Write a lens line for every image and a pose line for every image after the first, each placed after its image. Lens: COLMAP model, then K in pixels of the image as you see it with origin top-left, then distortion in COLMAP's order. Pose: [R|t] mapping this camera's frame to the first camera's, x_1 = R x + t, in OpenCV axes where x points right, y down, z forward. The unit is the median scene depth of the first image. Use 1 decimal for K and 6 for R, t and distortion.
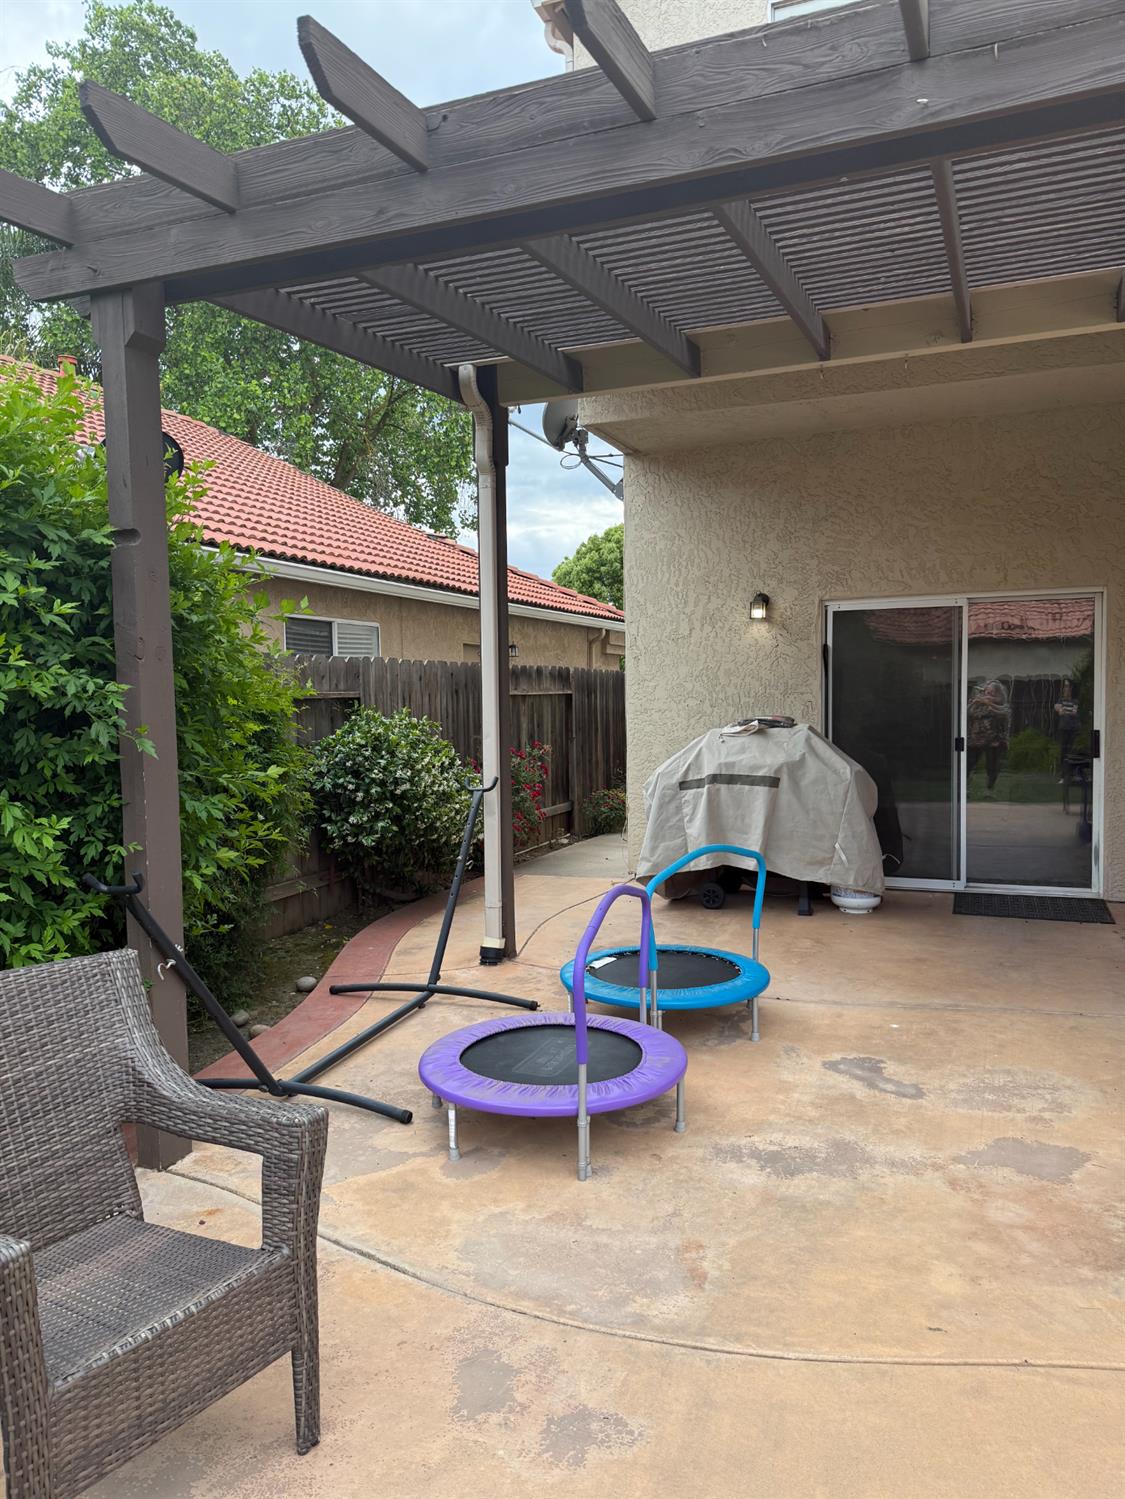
lens RADIAL K [[1032.3, 0, 562.5], [0, 1032.3, 749.5], [0, 0, 1]] dist [0.148927, -0.185062]
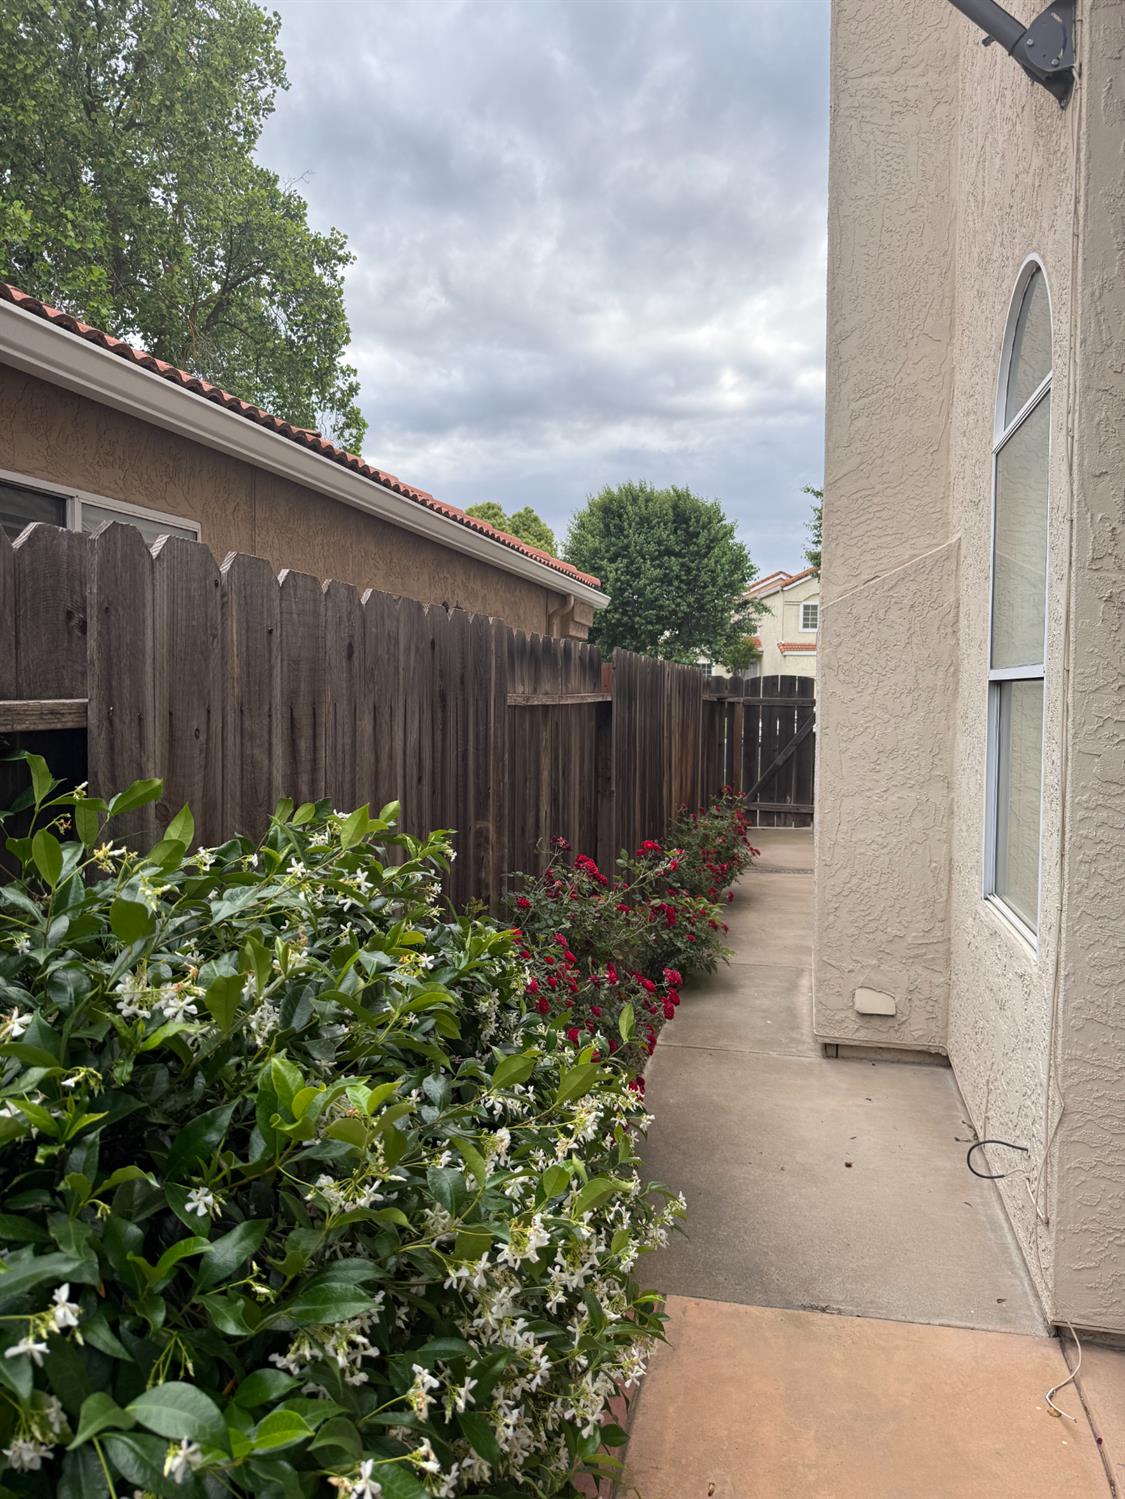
lens RADIAL K [[1032.3, 0, 562.5], [0, 1032.3, 749.5], [0, 0, 1]] dist [0.148927, -0.185062]
pose [[0.987466, 0.017443, 0.156863, -0.123369], [-0.017700, 0.999843, 0.000238, -0.042716], [-0.156834, -0.003012, 0.987620, 0.707578]]
